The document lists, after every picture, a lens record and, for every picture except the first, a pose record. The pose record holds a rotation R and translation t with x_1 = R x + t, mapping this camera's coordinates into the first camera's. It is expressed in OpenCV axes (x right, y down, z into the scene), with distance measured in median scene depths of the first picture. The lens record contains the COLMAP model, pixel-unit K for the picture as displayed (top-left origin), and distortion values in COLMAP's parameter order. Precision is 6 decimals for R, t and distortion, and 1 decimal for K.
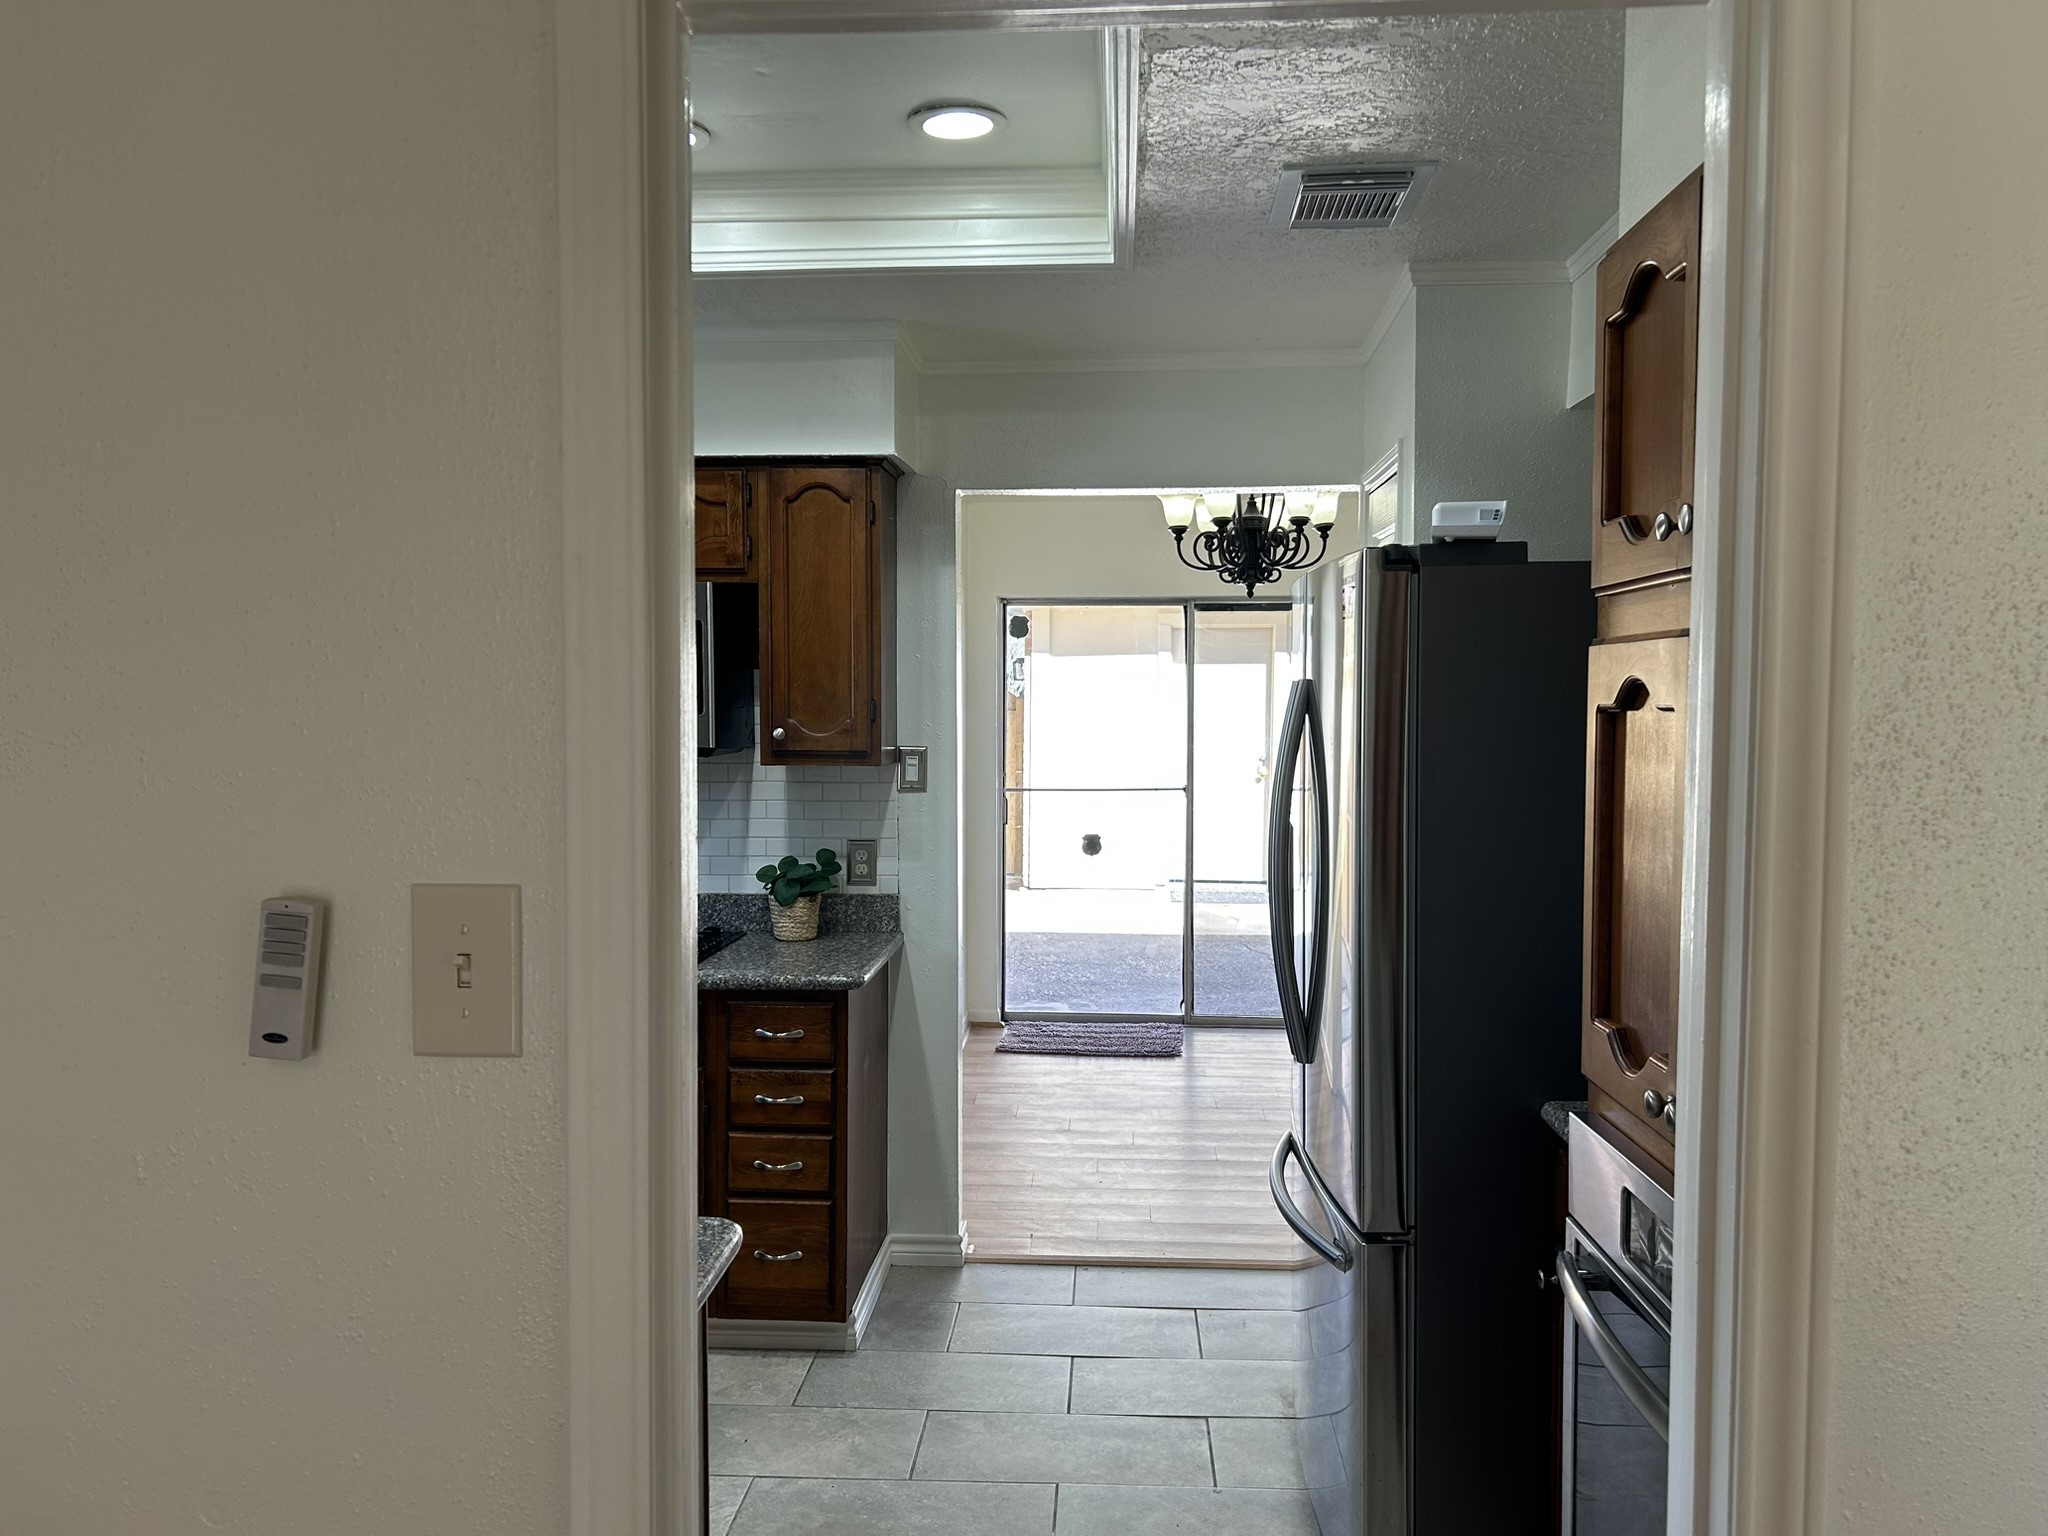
lens RADIAL K [[1527.7, 0, 1018.0], [0, 1527.7, 749.9], [0, 0, 1]] dist [0.061902, -0.068658]
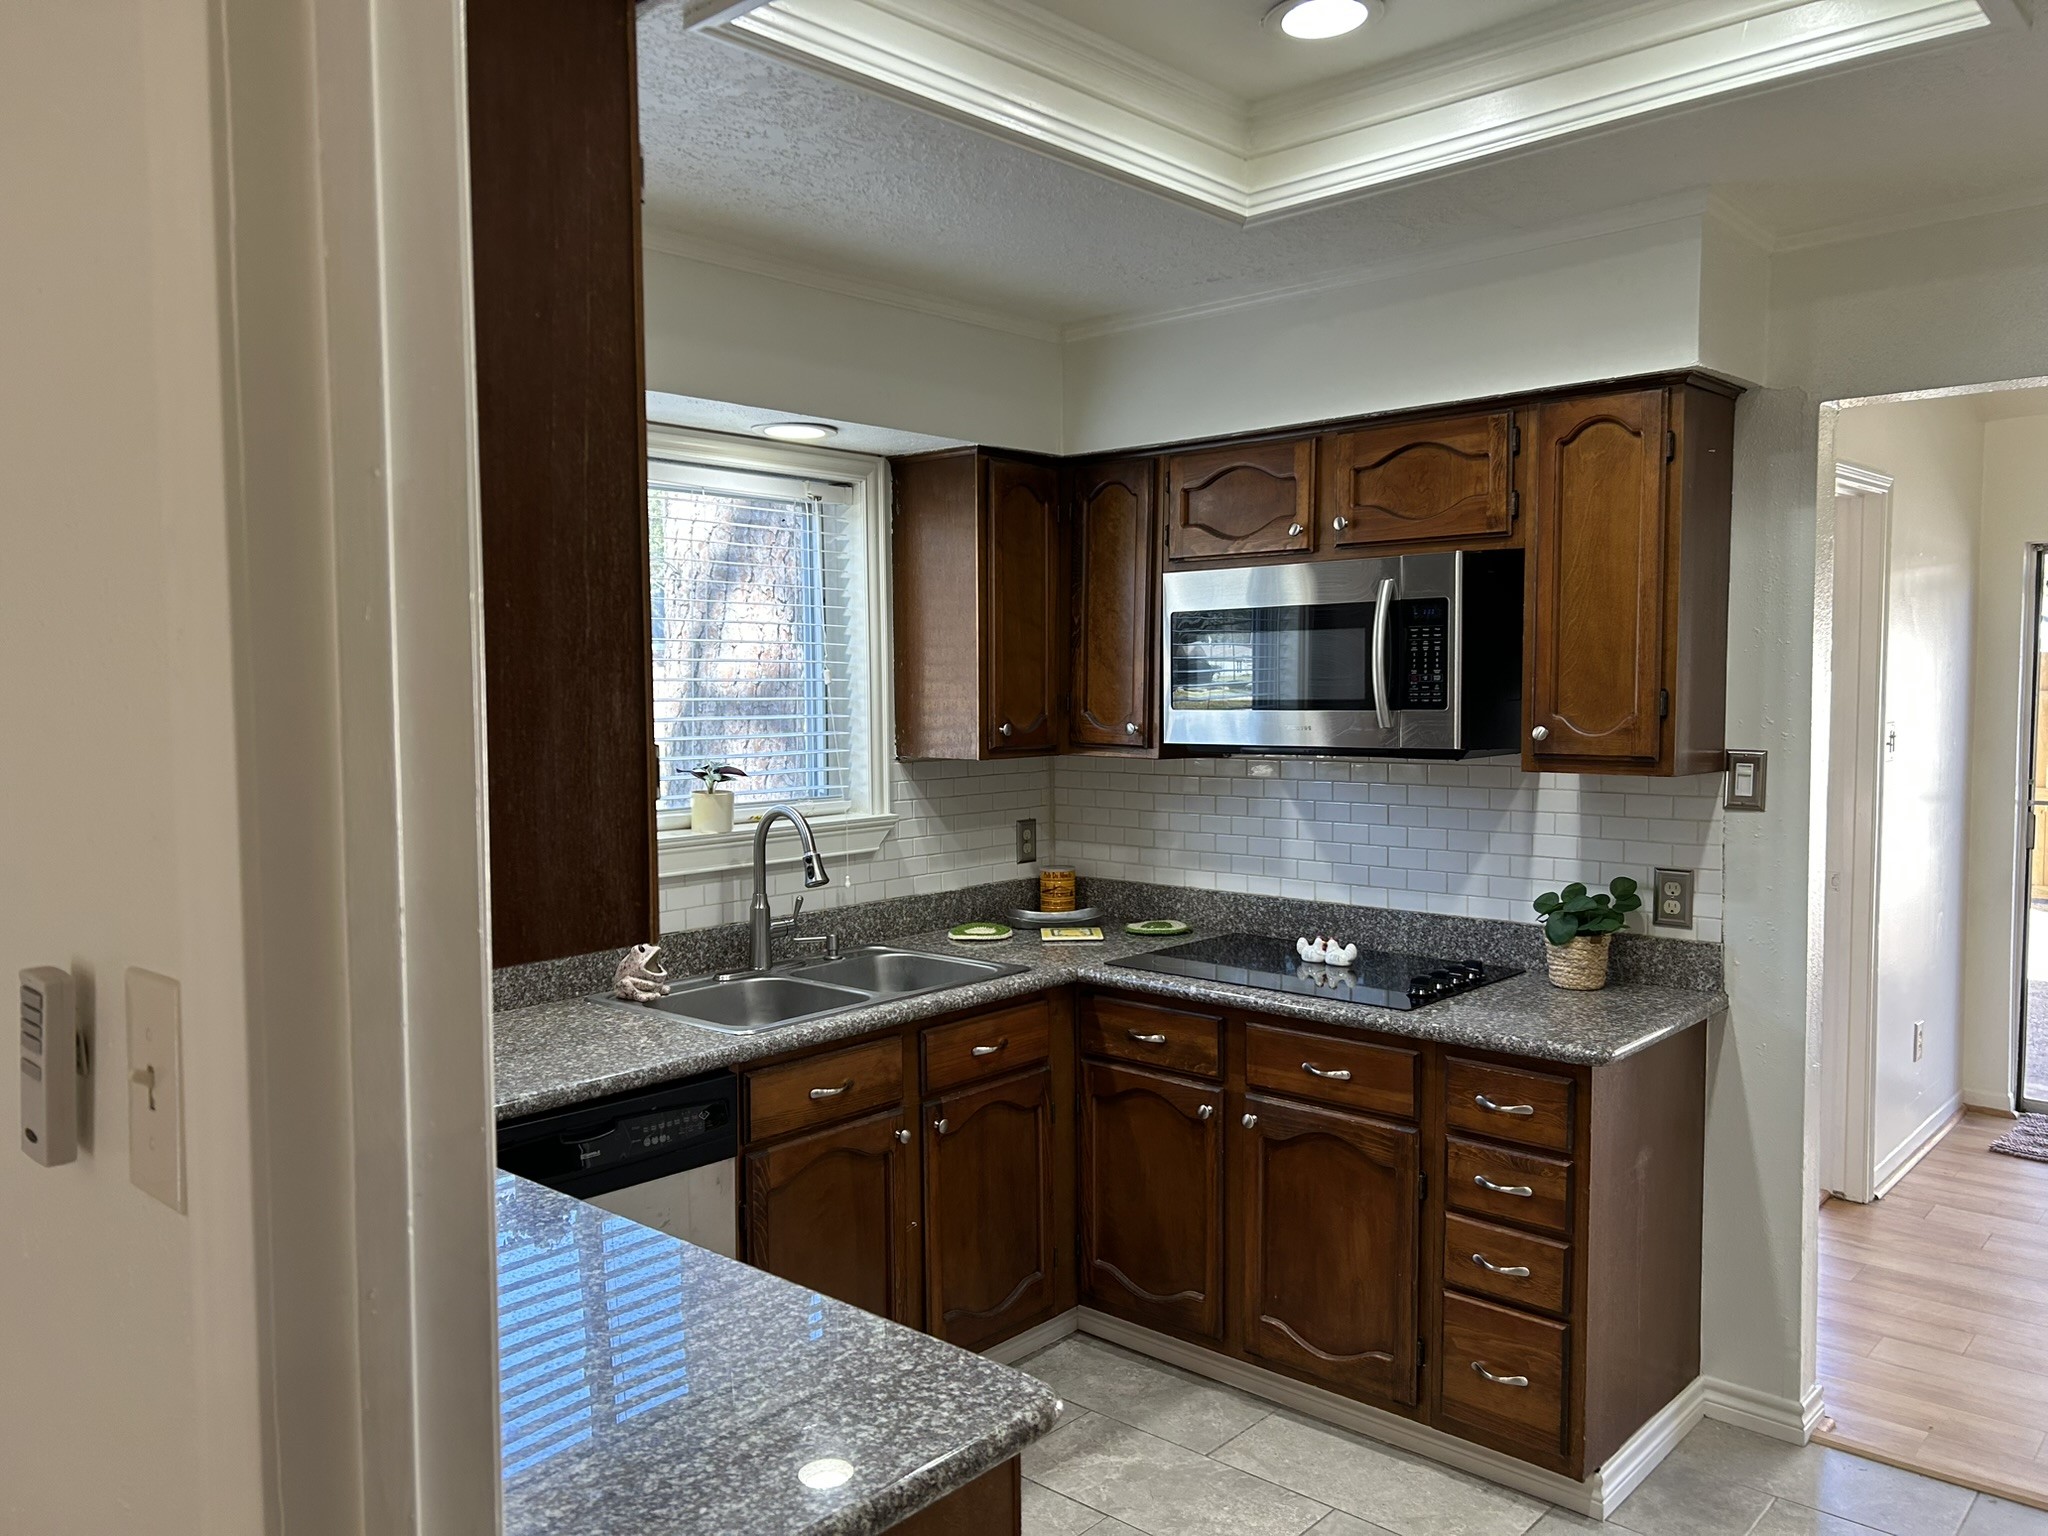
lens RADIAL K [[1527.7, 0, 1024.0], [0, 1527.7, 772.8], [0, 0, 1]] dist [0.061902, -0.068658]
pose [[0.784169, 0.027784, -0.619925, 0.128706], [-0.010262, 0.999441, 0.031812, -0.012424], [0.620462, -0.018584, 0.784016, 0.184258]]
